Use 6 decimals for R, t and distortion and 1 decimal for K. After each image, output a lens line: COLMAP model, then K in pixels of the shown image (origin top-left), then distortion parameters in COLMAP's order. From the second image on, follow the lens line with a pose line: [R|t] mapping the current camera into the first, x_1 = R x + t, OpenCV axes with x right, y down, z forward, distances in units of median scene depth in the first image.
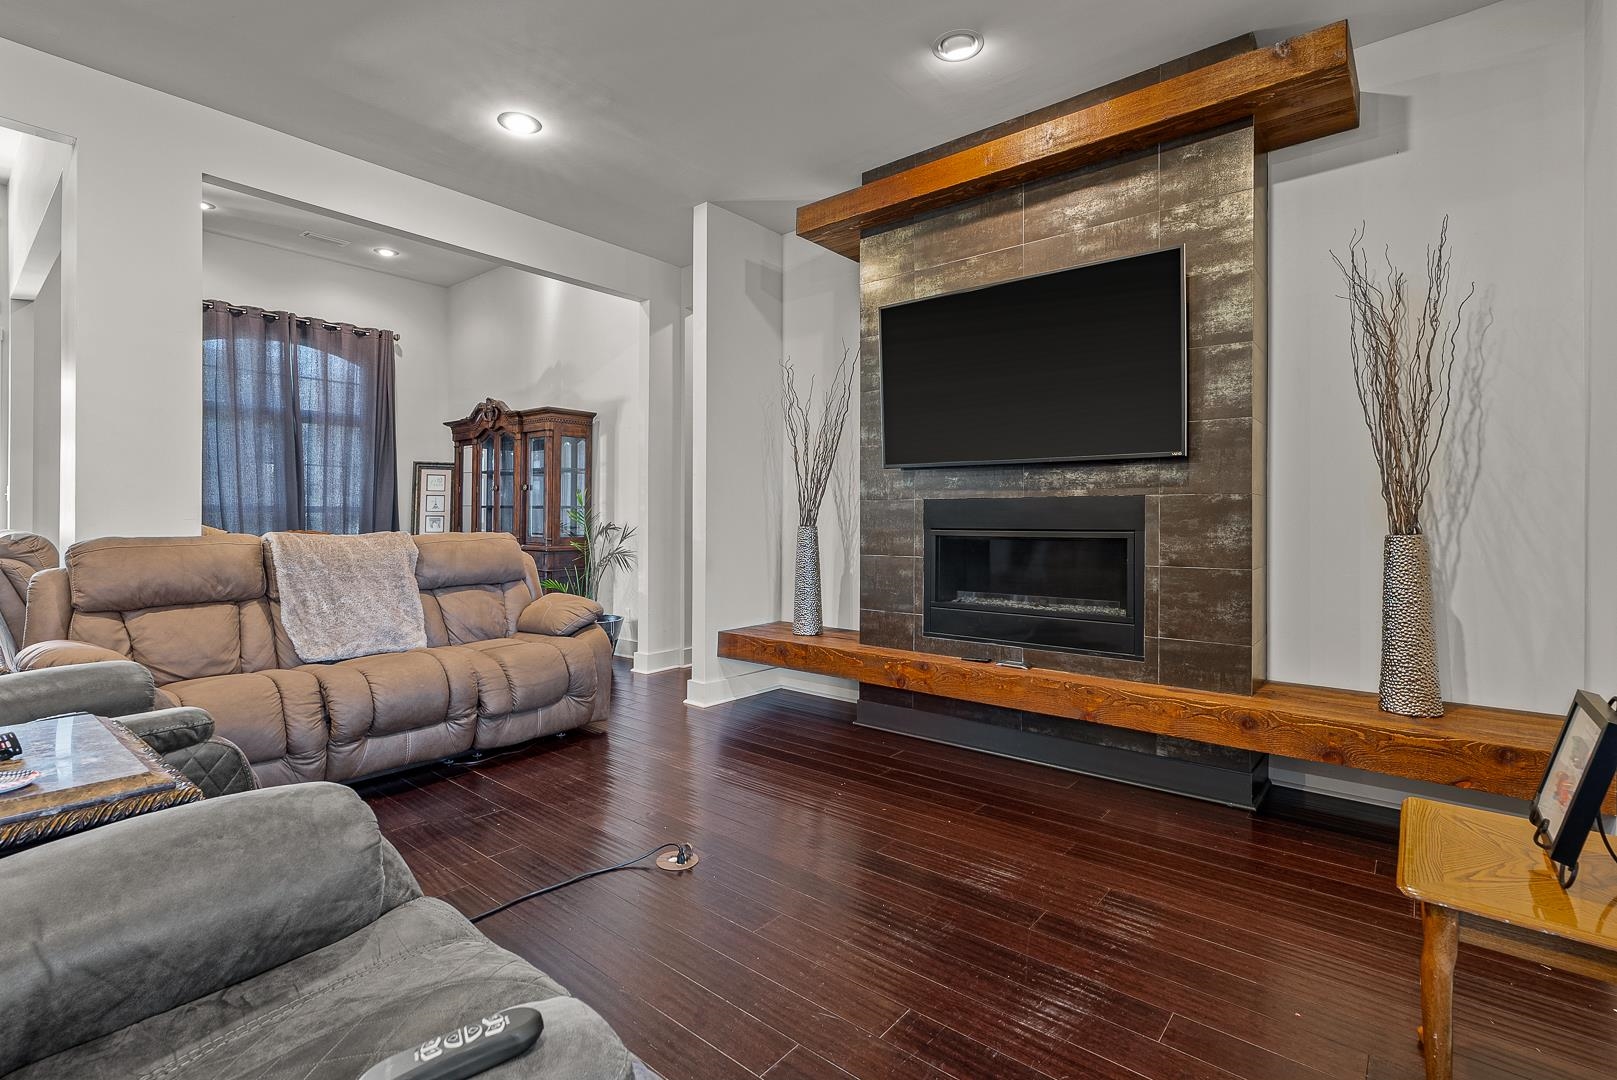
lens RADIAL K [[739.2, 0, 810.8], [0, 739.2, 519.7], [0, 0, 1]] dist [-0.002207, 0.001215]
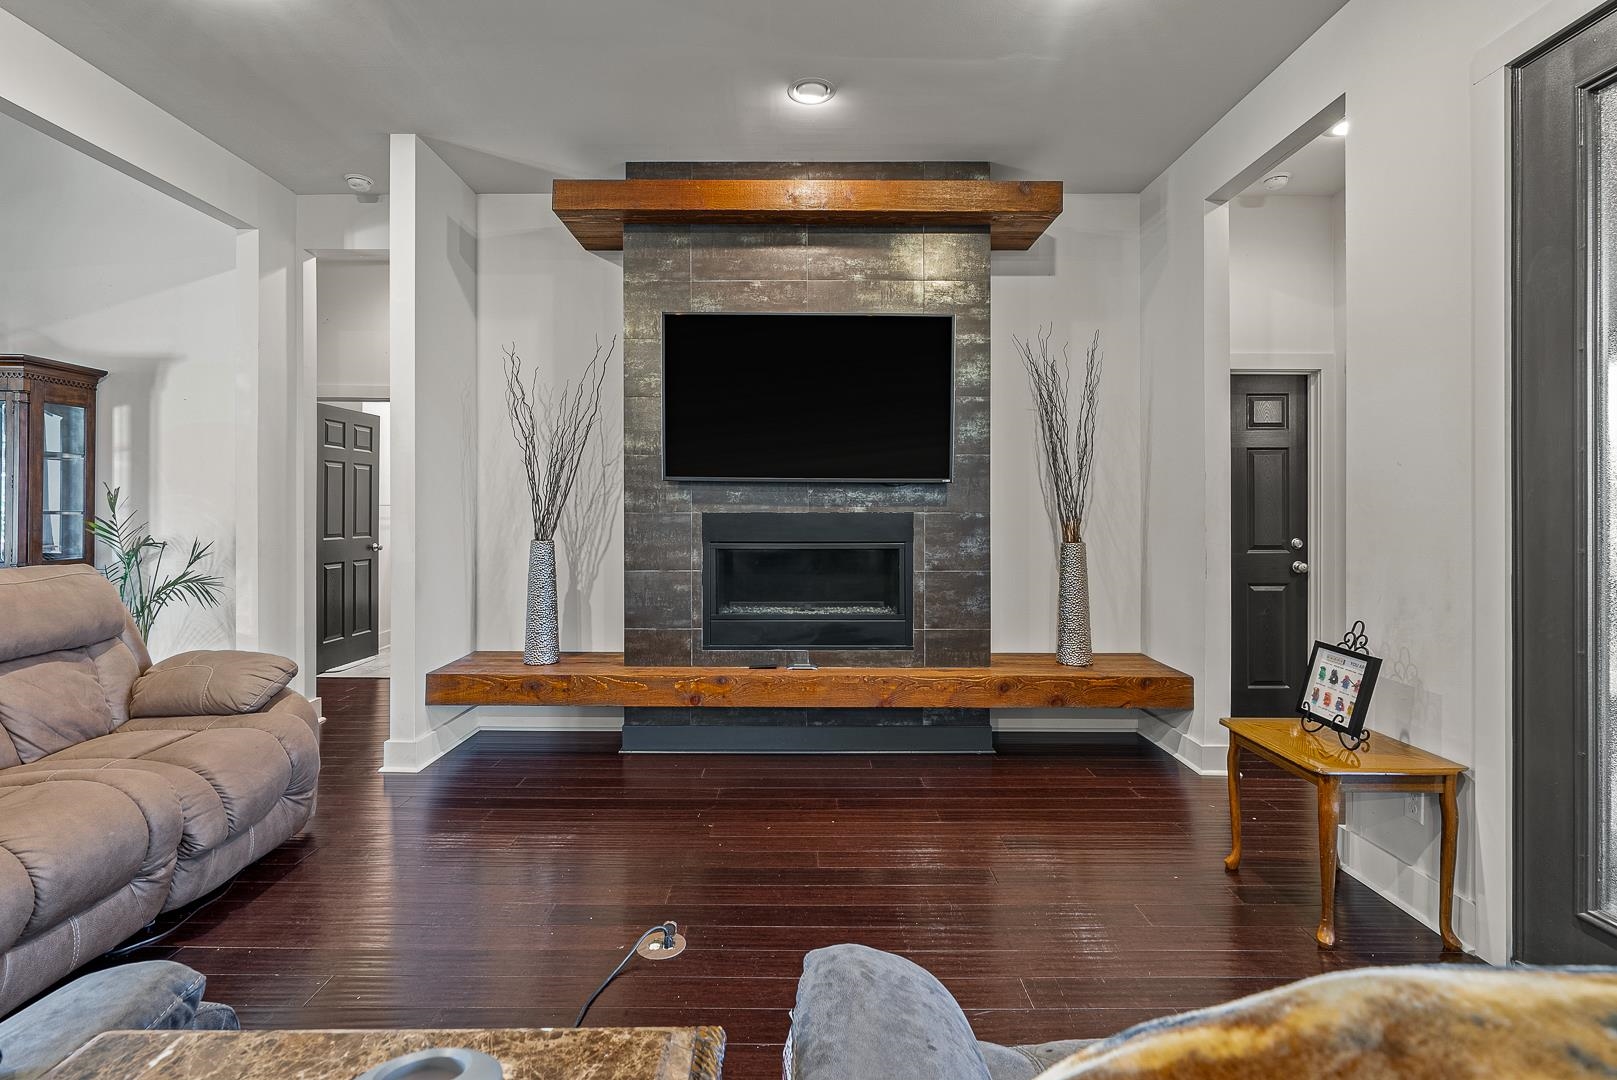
lens RADIAL K [[746.7, 0, 805.9], [0, 746.7, 512.3], [0, 0, 1]] dist [-0.004033, 0.001032]
pose [[0.773860, -0.003275, 0.633348, -0.420381], [0.000856, 0.999991, 0.004125, -0.035939], [-0.633356, -0.002650, 0.773856, 0.150228]]
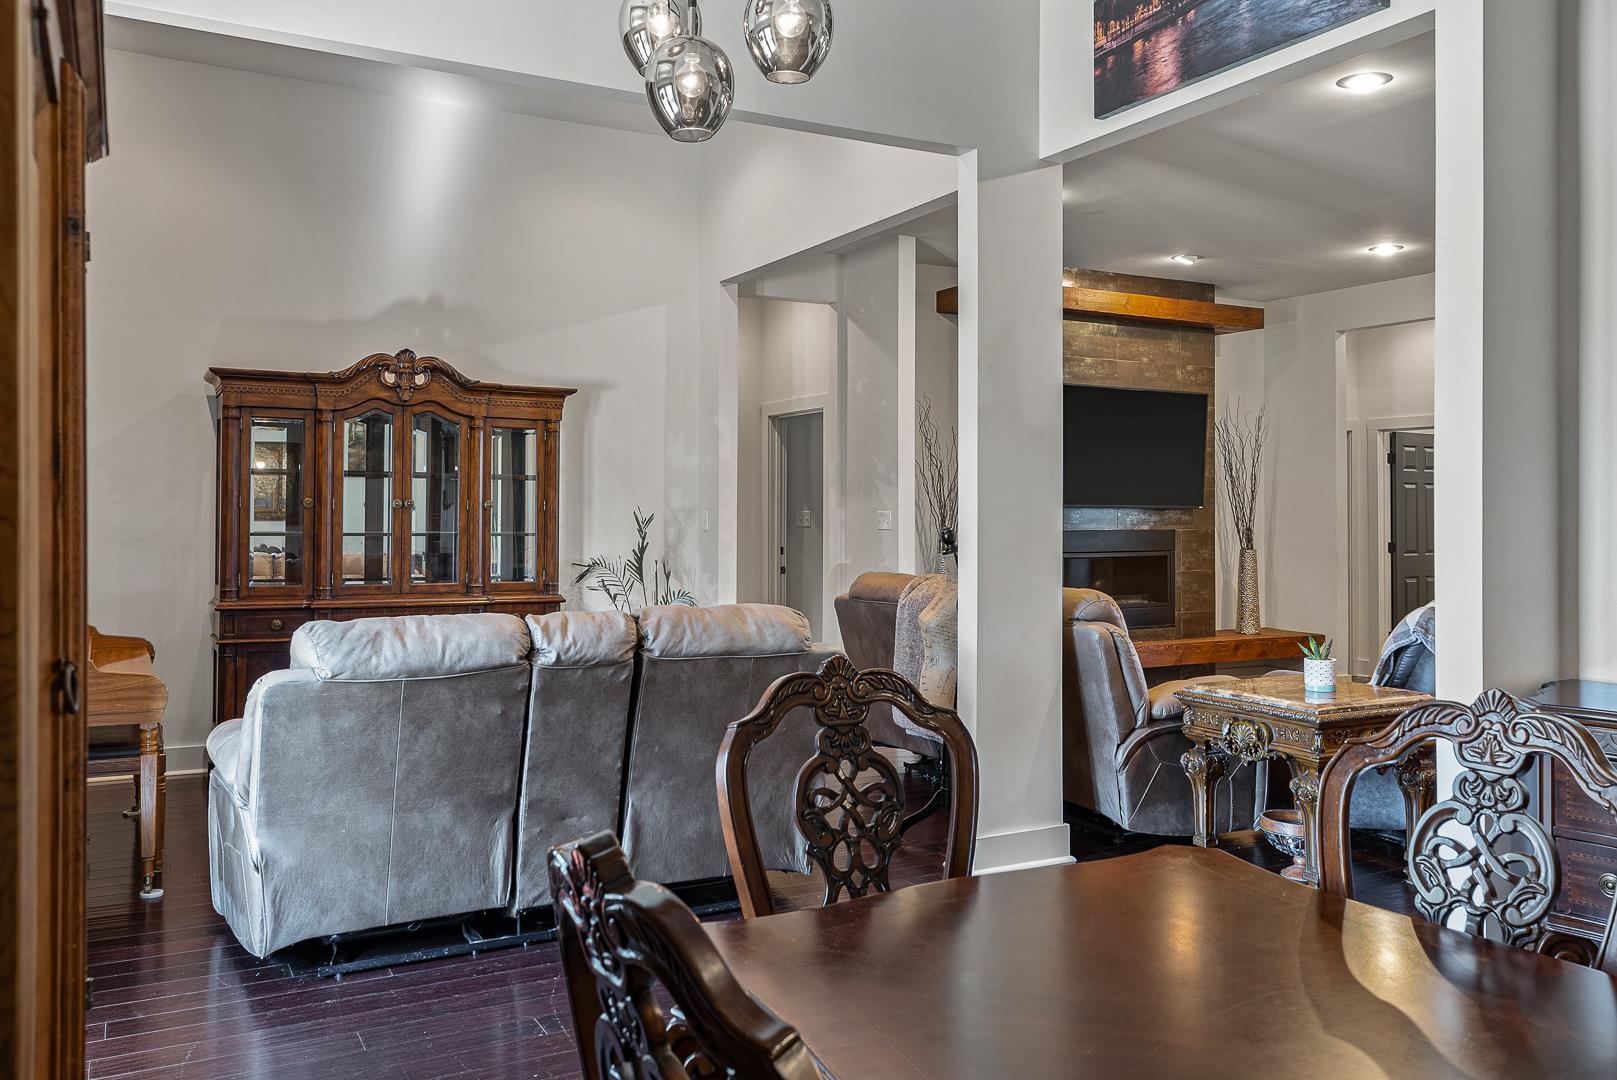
lens RADIAL K [[1263.5, 0, 809.2], [0, 1263.5, 506.7], [0, 0, 1]] dist [0.032007, 0.000242]
pose [[0.379956, -0.000438, 0.925004, -2.354906], [-0.003091, 0.999994, 0.001744, -0.080974], [-0.924999, -0.003522, 0.379952, 0.613035]]
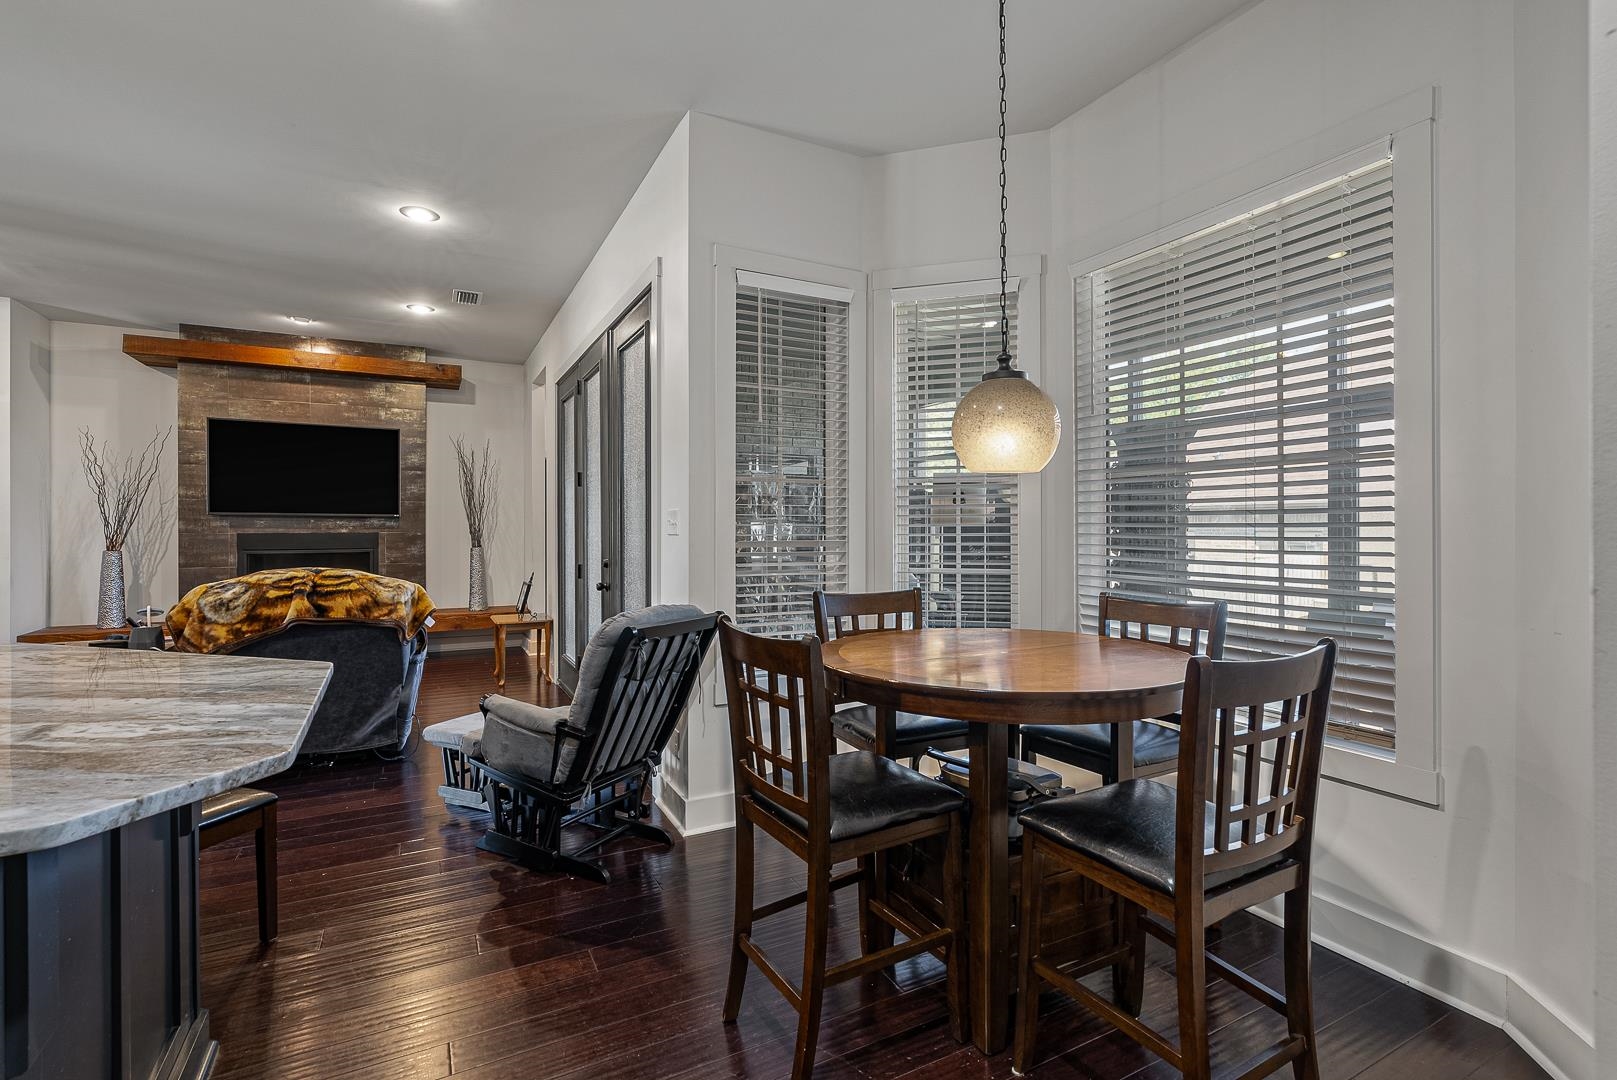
lens RADIAL K [[738.9, 0, 813.5], [0, 738.9, 527.3], [0, 0, 1]] dist [-0.001306, 0.000661]
pose [[0.387077, -0.001364, 0.922046, -1.014058], [0.003538, 0.999994, -0.000006, -0.040671], [-0.922041, 0.003264, 0.387079, -0.997565]]
